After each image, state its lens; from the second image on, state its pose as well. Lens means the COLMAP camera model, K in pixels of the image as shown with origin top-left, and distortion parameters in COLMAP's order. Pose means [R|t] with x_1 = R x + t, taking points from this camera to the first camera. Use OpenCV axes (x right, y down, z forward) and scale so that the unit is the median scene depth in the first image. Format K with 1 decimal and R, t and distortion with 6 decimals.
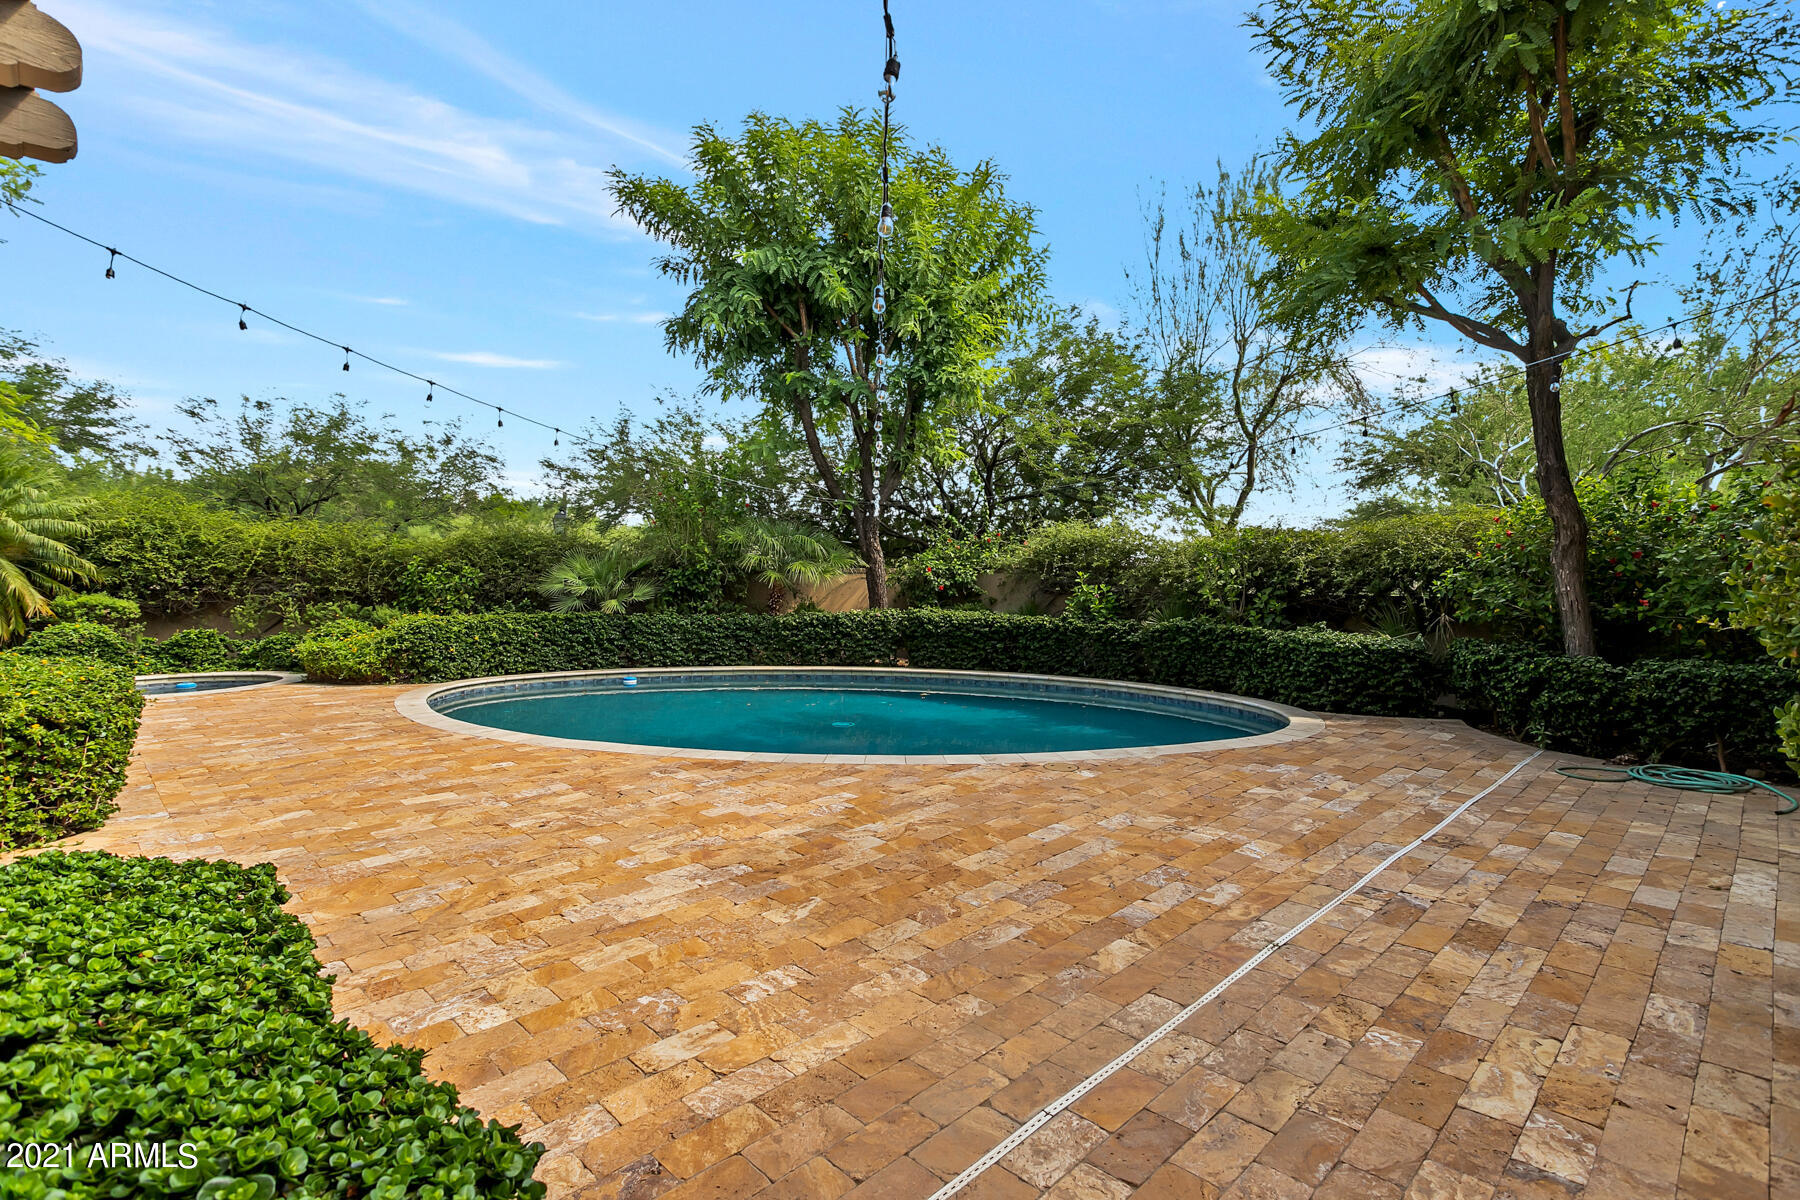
lens RADIAL K [[886.7, 0, 900.0], [0, 886.7, 600.0], [0, 0, 1]] dist [0.000636, 0.001113]
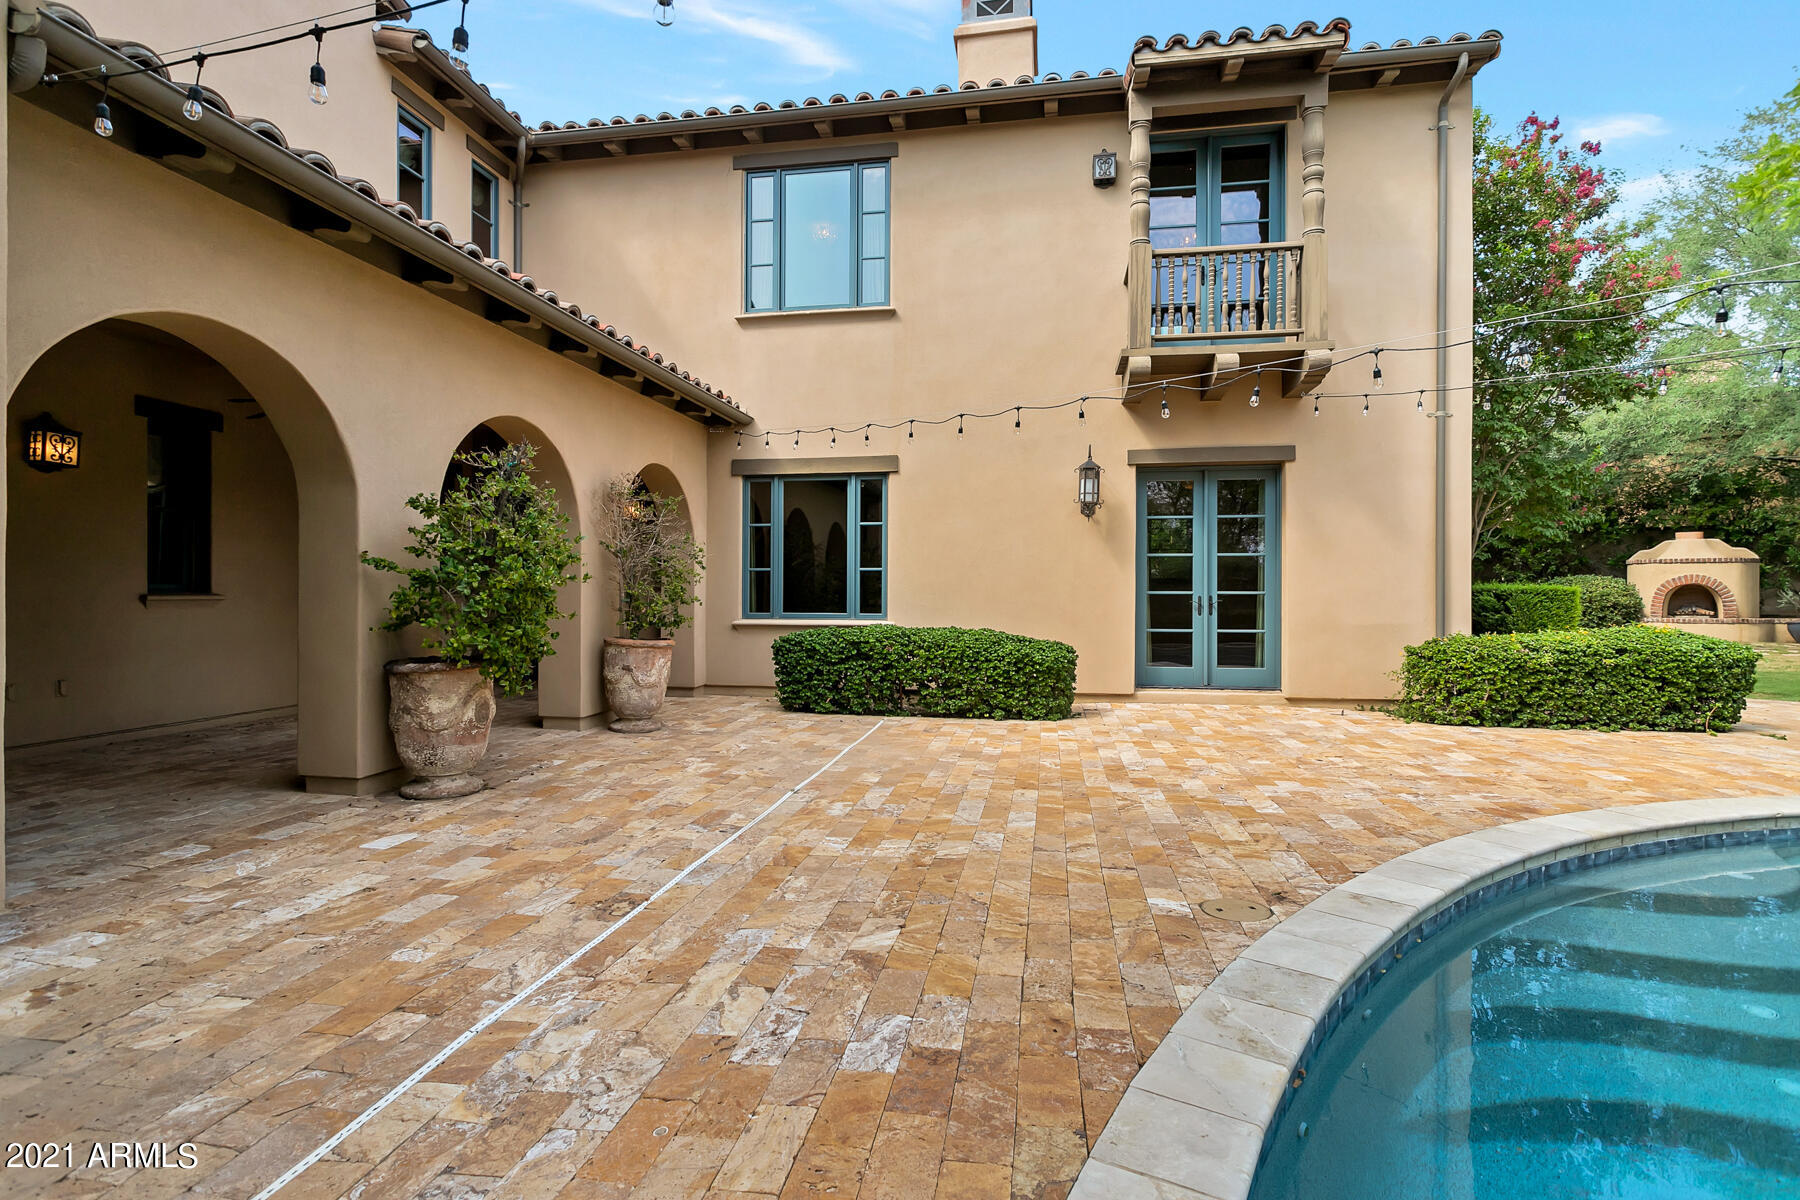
lens RADIAL K [[886.7, 0, 900.0], [0, 886.7, 600.0], [0, 0, 1]] dist [0.000636, 0.001113]
pose [[-0.821604, 0.001424, -0.570057, 0.699733], [-0.020508, 0.999276, 0.032053, -0.005407], [0.569690, 0.038026, -0.820979, 1.434830]]
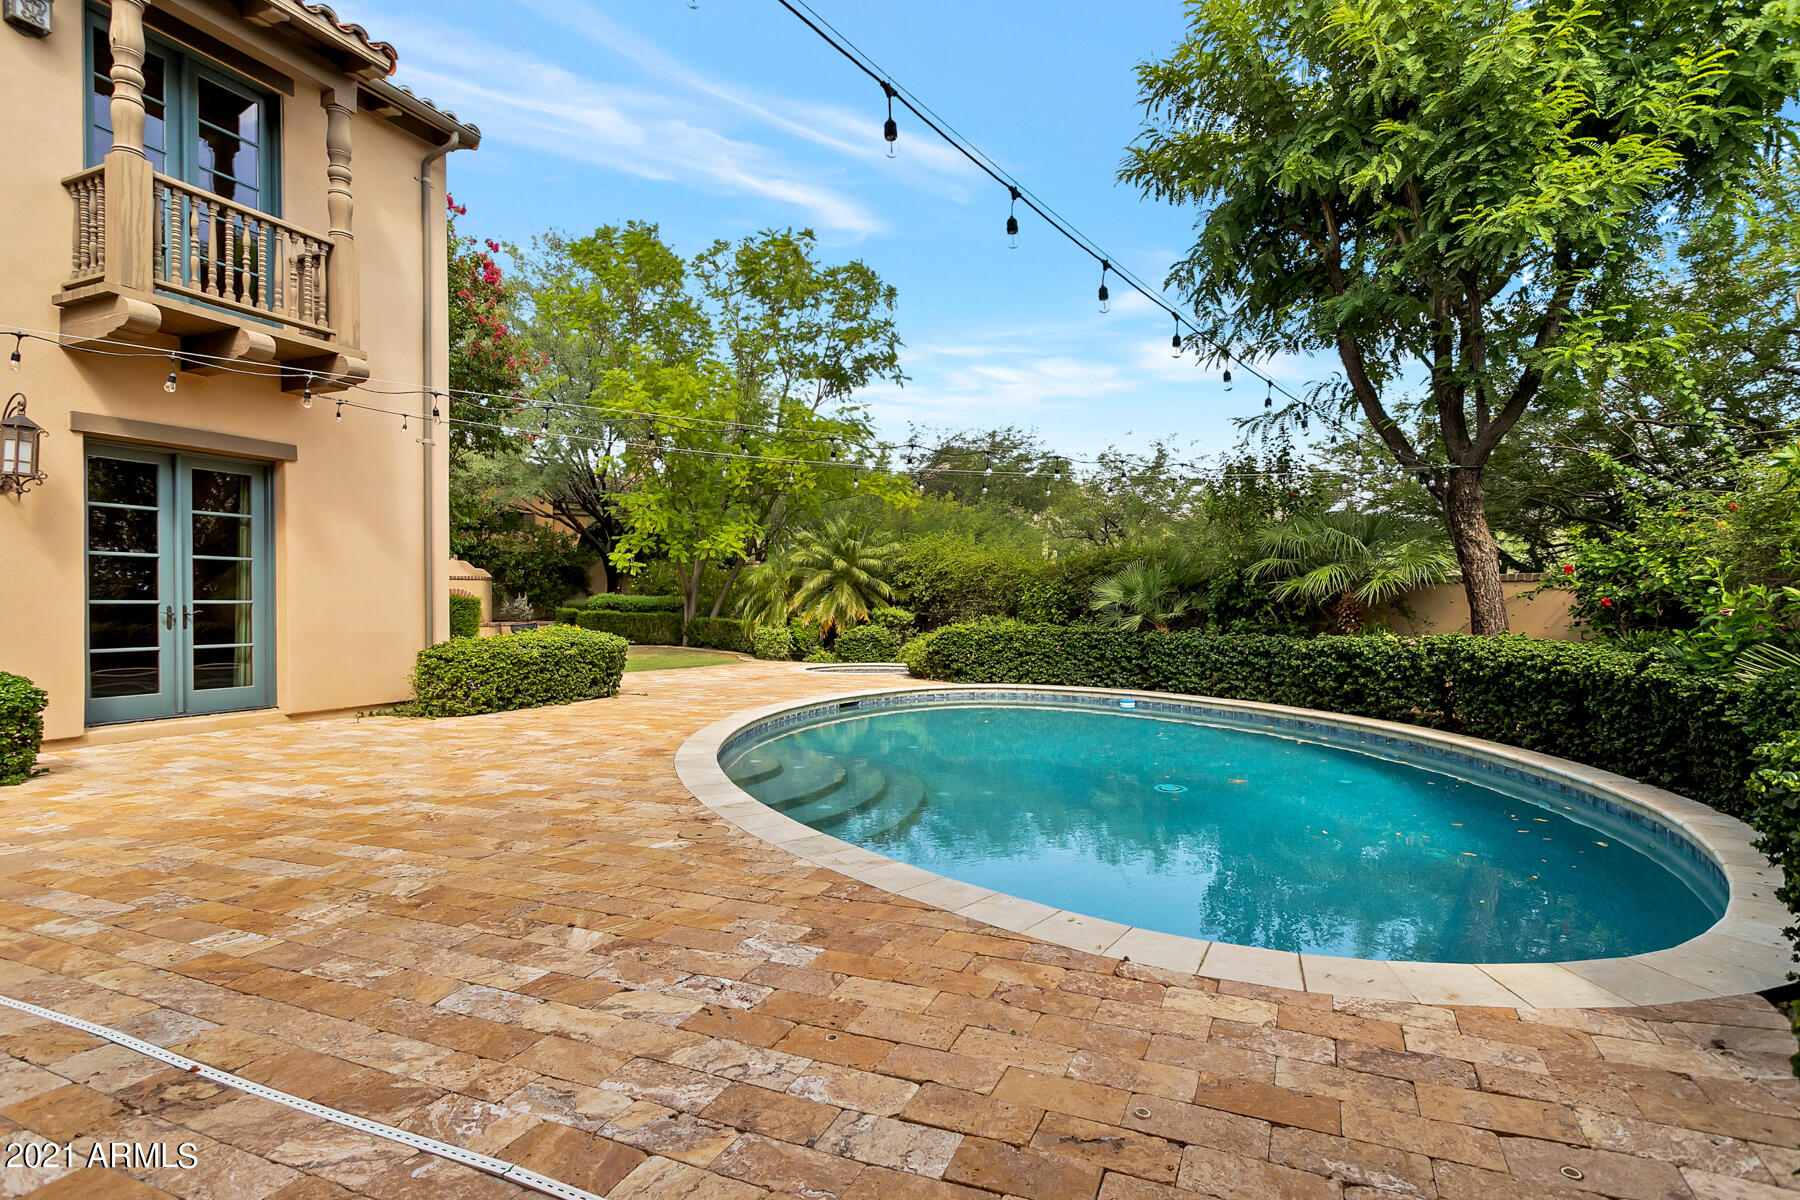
lens RADIAL K [[880.6, 0, 921.9], [0, 880.6, 628.1], [0, 0, 1]] dist [0.002853, 0.001018]
pose [[0.365317, 0.022023, -0.930623, 0.977501], [-0.025564, 0.999580, 0.013620, 0.014247], [0.930532, 0.018815, 0.365727, 0.991243]]
